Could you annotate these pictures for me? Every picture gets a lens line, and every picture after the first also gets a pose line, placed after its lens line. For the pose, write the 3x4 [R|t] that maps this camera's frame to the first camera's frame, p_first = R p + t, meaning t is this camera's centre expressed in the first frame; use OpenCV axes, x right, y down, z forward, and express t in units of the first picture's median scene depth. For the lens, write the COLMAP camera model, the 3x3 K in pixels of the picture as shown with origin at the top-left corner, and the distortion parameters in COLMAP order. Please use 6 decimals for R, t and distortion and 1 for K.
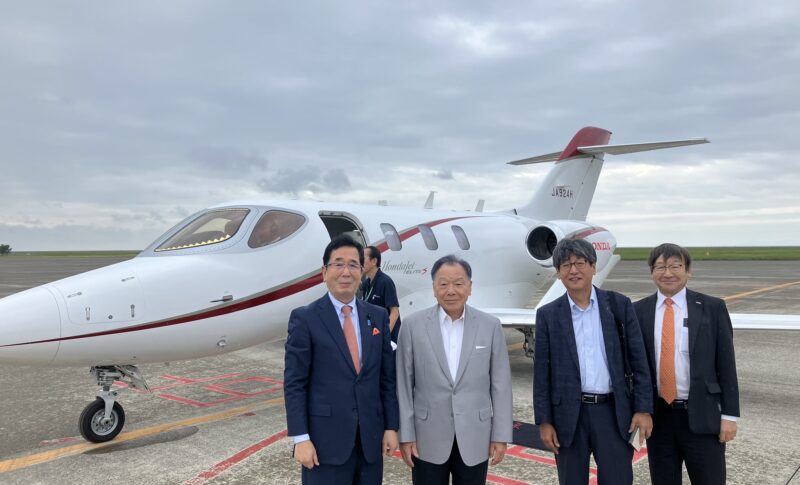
lens RADIAL K [[631.5, 0, 400.0], [0, 631.5, 242.5], [0, 0, 1]] dist [0.048547, 0.002663]
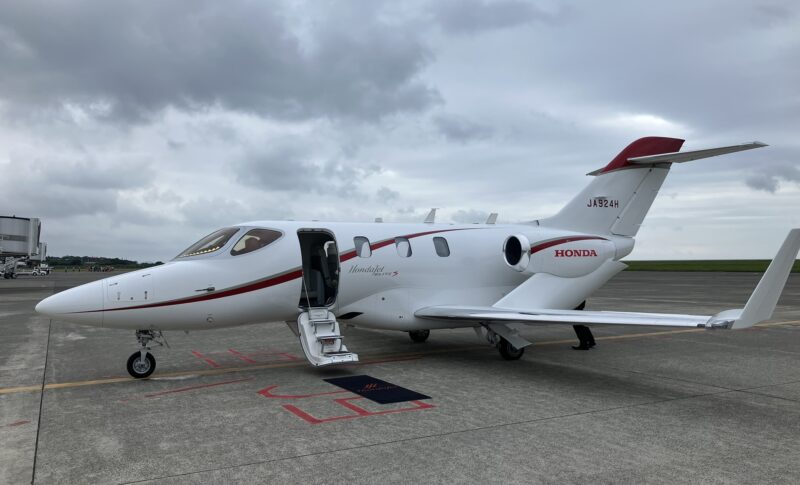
lens RADIAL K [[631.5, 0, 400.0], [0, 631.5, 242.5], [0, 0, 1]] dist [0.048547, 0.002663]
pose [[0.931046, -0.010963, -0.364737, 0.515148], [0.005554, 0.999859, -0.015874, 0.003205], [0.364860, 0.012754, 0.930975, -0.173442]]
